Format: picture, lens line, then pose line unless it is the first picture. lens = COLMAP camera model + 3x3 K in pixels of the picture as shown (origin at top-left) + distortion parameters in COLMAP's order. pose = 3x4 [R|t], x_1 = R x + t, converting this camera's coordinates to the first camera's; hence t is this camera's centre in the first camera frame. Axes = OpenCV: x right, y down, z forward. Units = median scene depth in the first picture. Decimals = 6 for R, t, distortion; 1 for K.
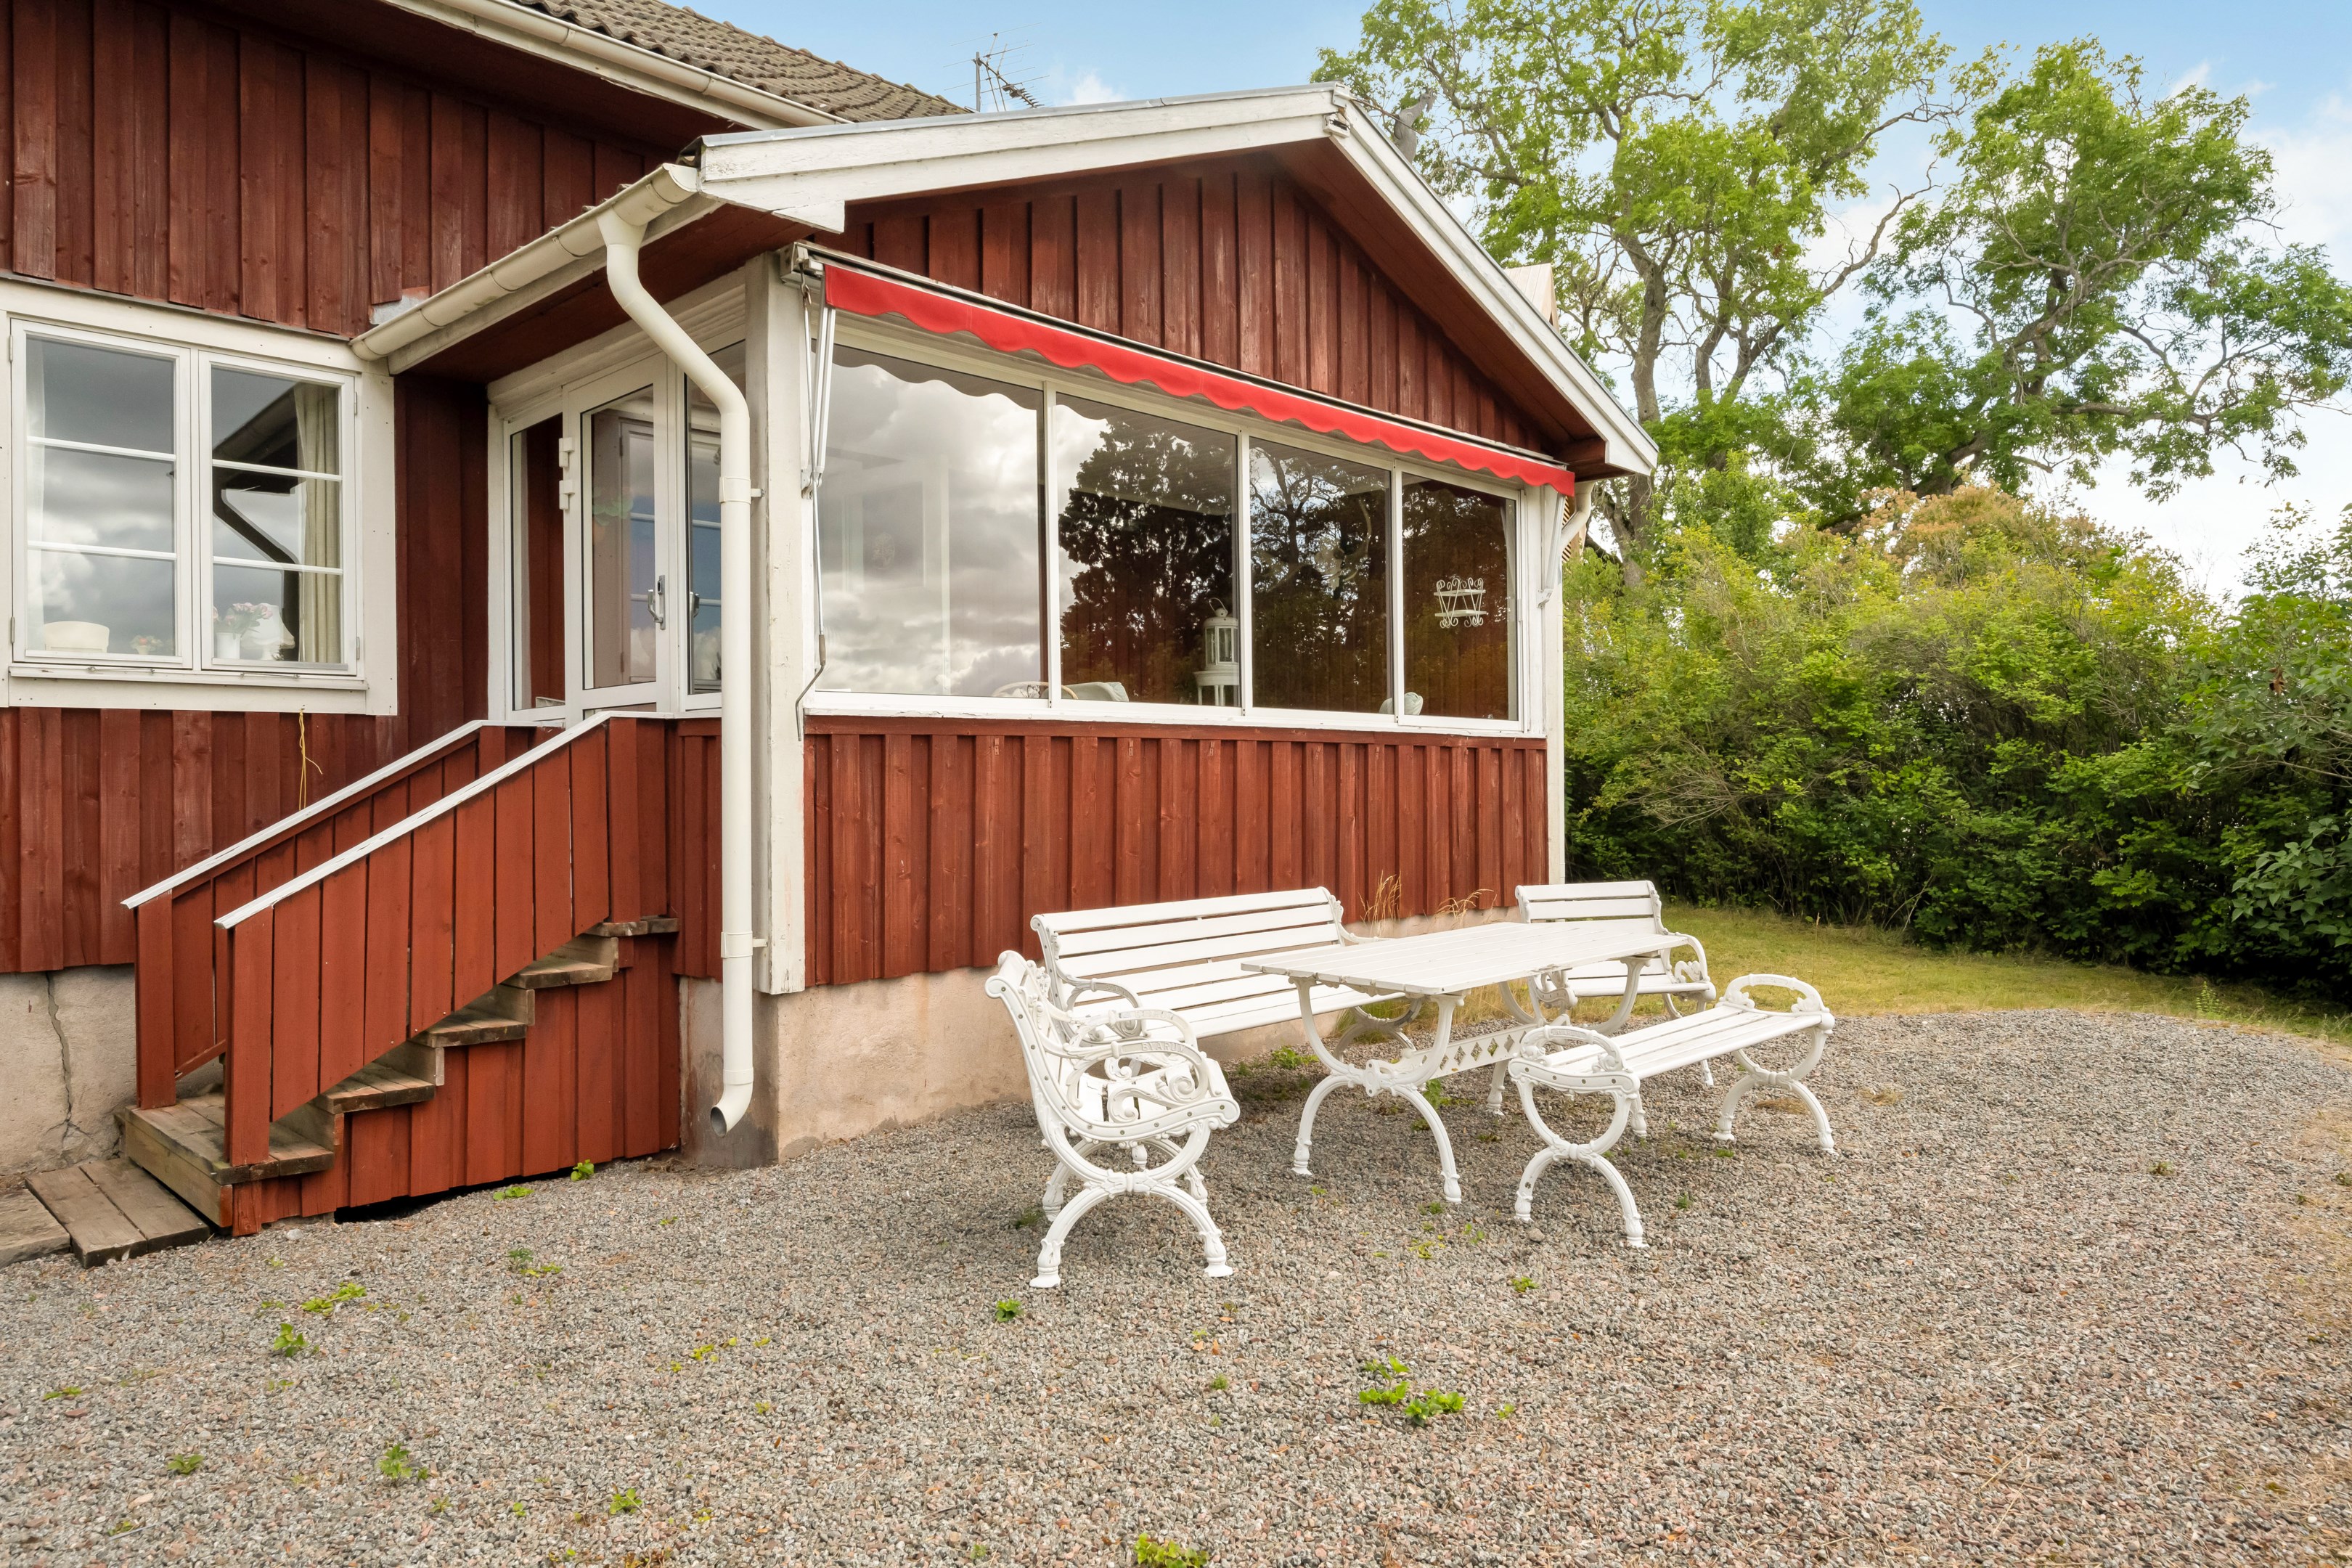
lens RADIAL K [[1510.3, 0, 1183.2], [0, 1510.3, 777.6], [0, 0, 1]] dist [-0.001129, -0.006002]
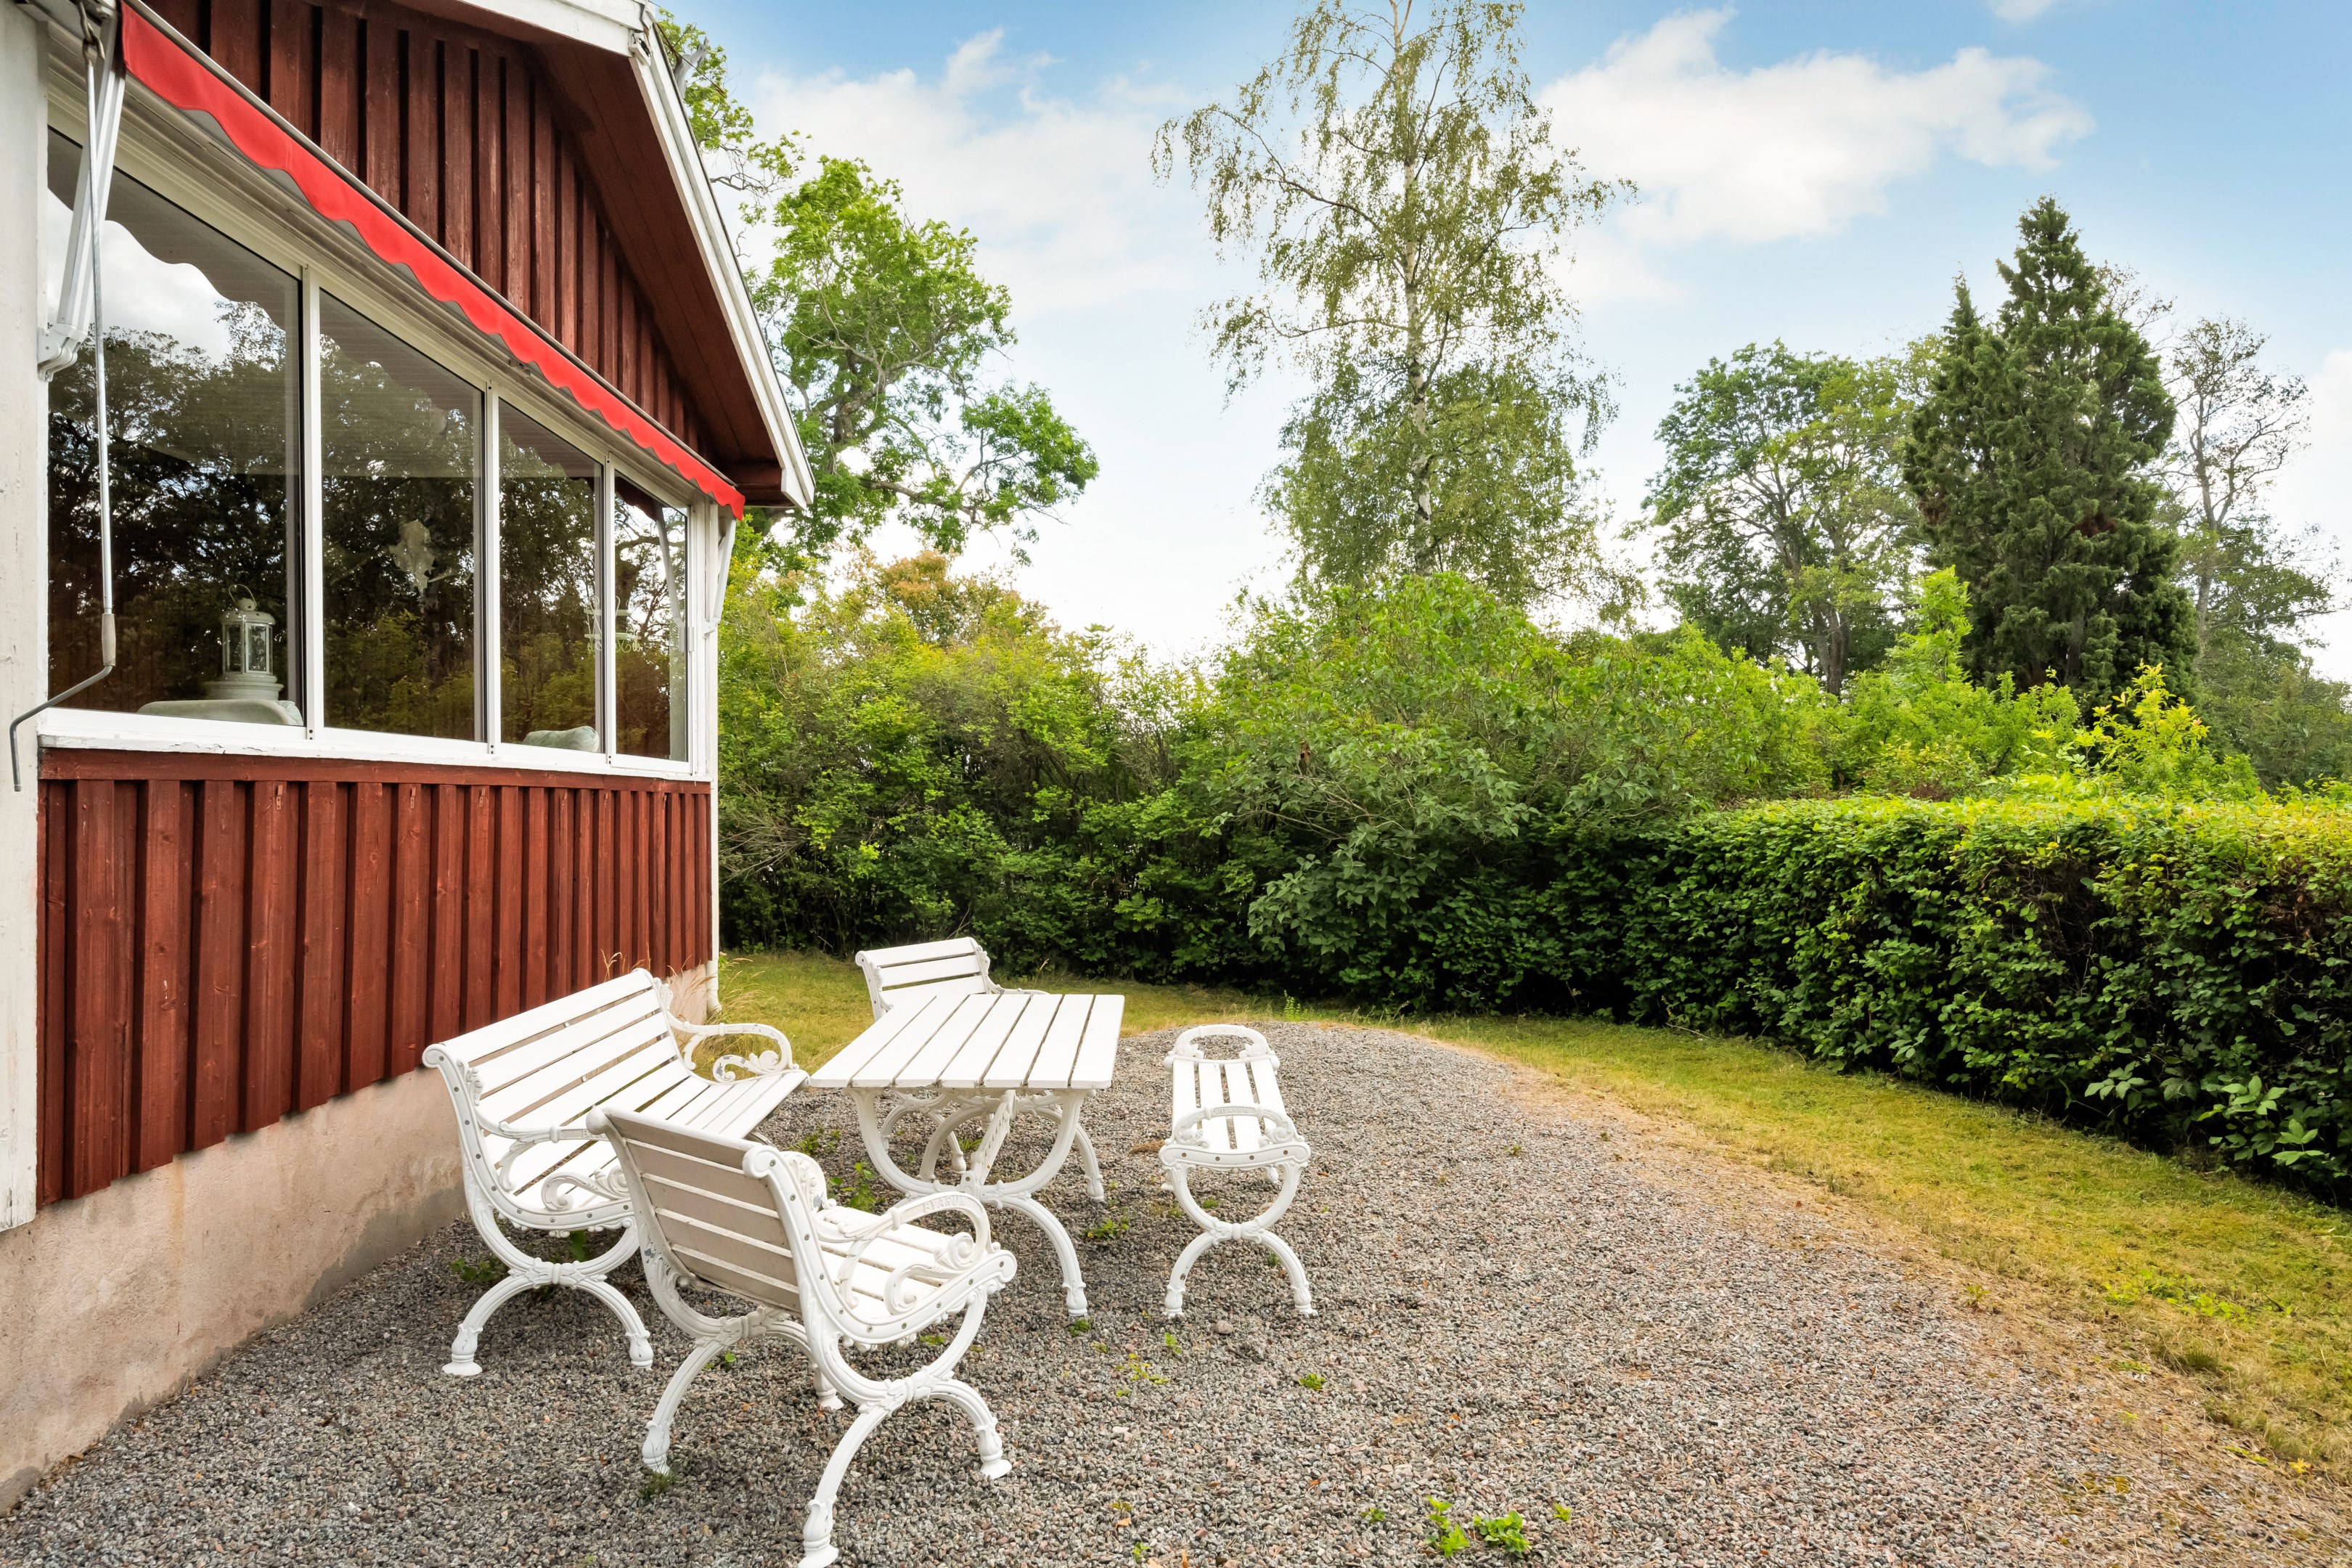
lens RADIAL K [[1510.3, 0, 1184.0], [0, 1510.3, 788.4], [0, 0, 1]] dist [-0.001129, -0.006002]
pose [[0.688615, 0.010718, 0.725048, -0.218775], [-0.003377, 0.999927, -0.011574, -0.012203], [-0.725119, 0.005522, 0.688601, 0.163522]]
